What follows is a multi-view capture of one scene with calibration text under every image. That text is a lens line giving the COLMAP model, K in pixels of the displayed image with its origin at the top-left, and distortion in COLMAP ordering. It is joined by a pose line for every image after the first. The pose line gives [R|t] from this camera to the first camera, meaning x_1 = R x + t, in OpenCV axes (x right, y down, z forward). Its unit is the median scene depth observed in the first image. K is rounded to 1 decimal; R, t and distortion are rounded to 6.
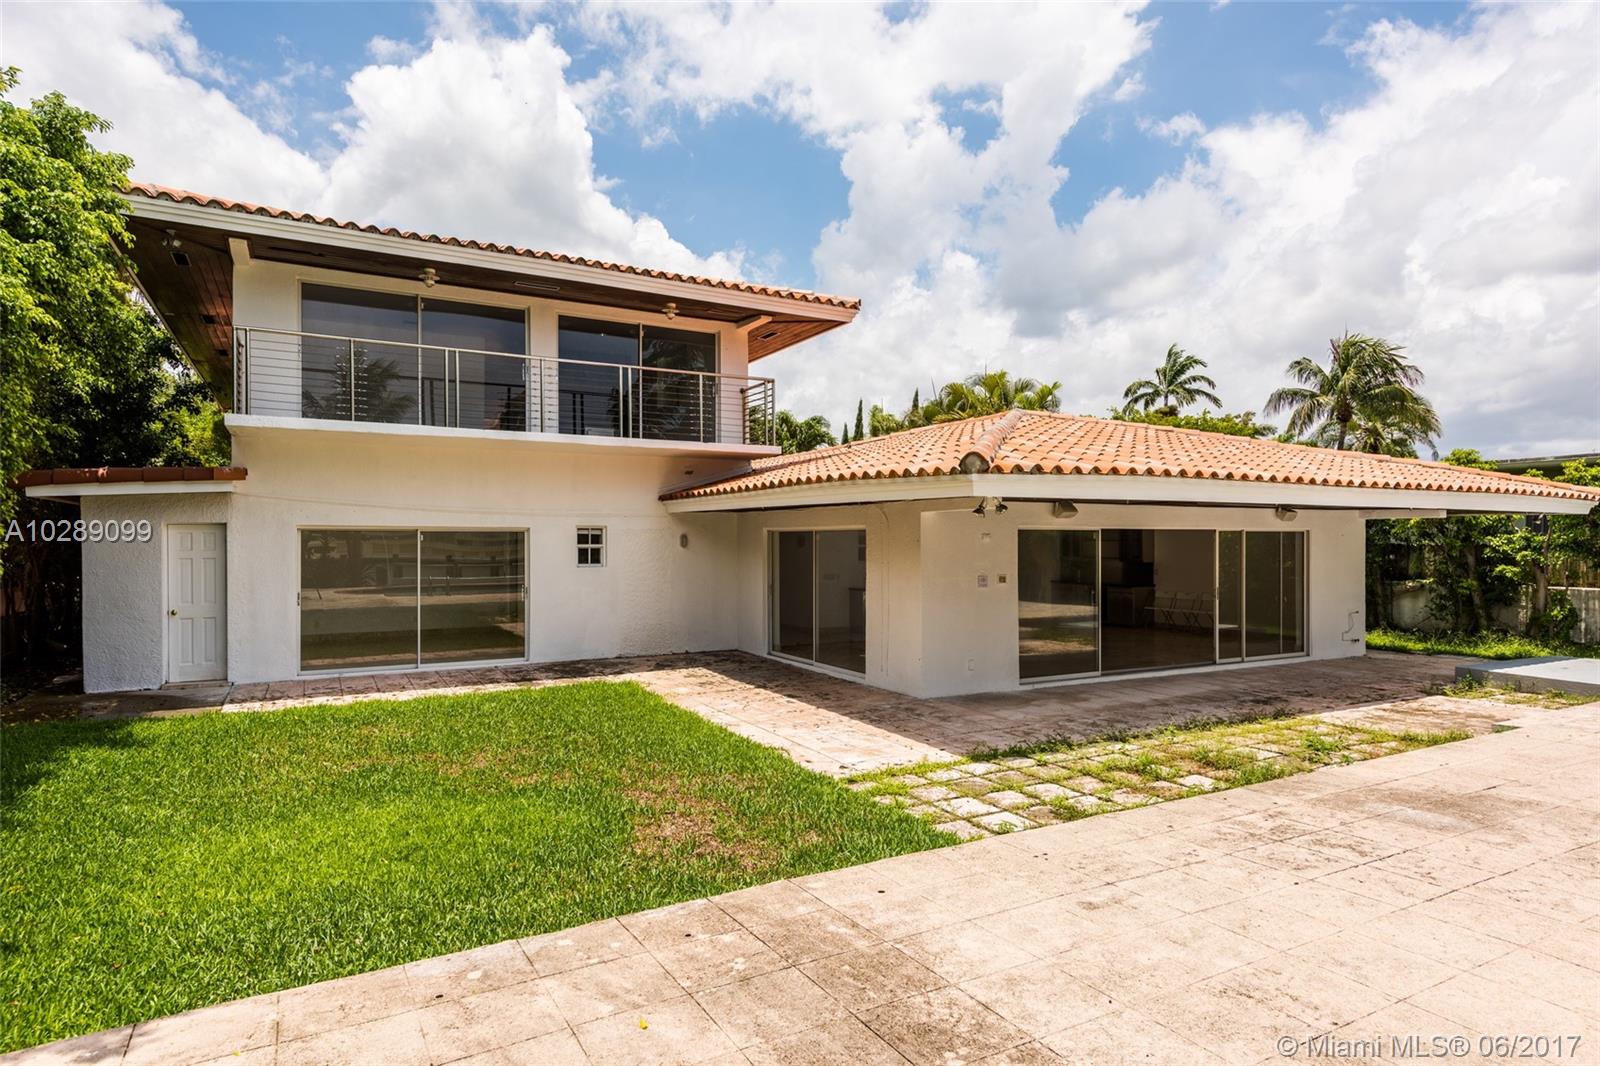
lens RADIAL K [[903.3, 0, 798.9], [0, 903.3, 536.8], [0, 0, 1]] dist [-0.000319, 0.002521]
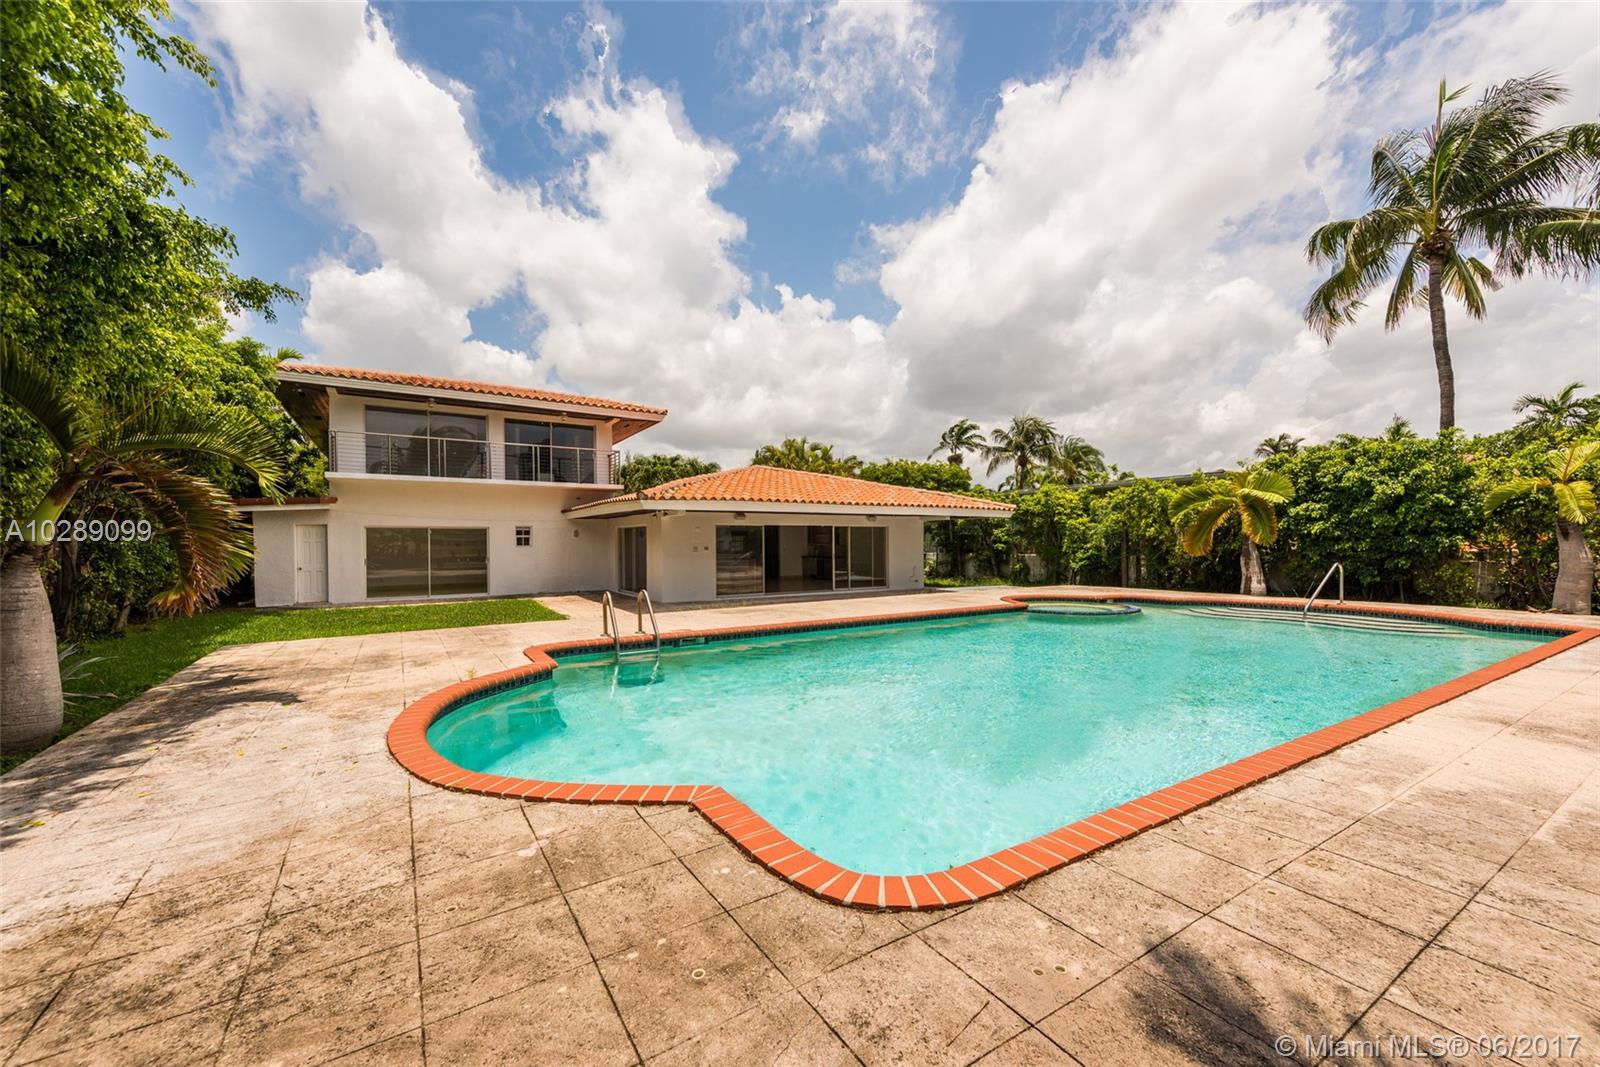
lens RADIAL K [[626.5, 0, 799.7], [0, 626.5, 542.7], [0, 0, 1]] dist [0.001811, -0.000130]
pose [[0.997629, -0.008013, 0.068354, 0.280186], [0.007739, 0.999961, 0.004272, 0.022965], [-0.068385, -0.003733, 0.997652, -0.408643]]
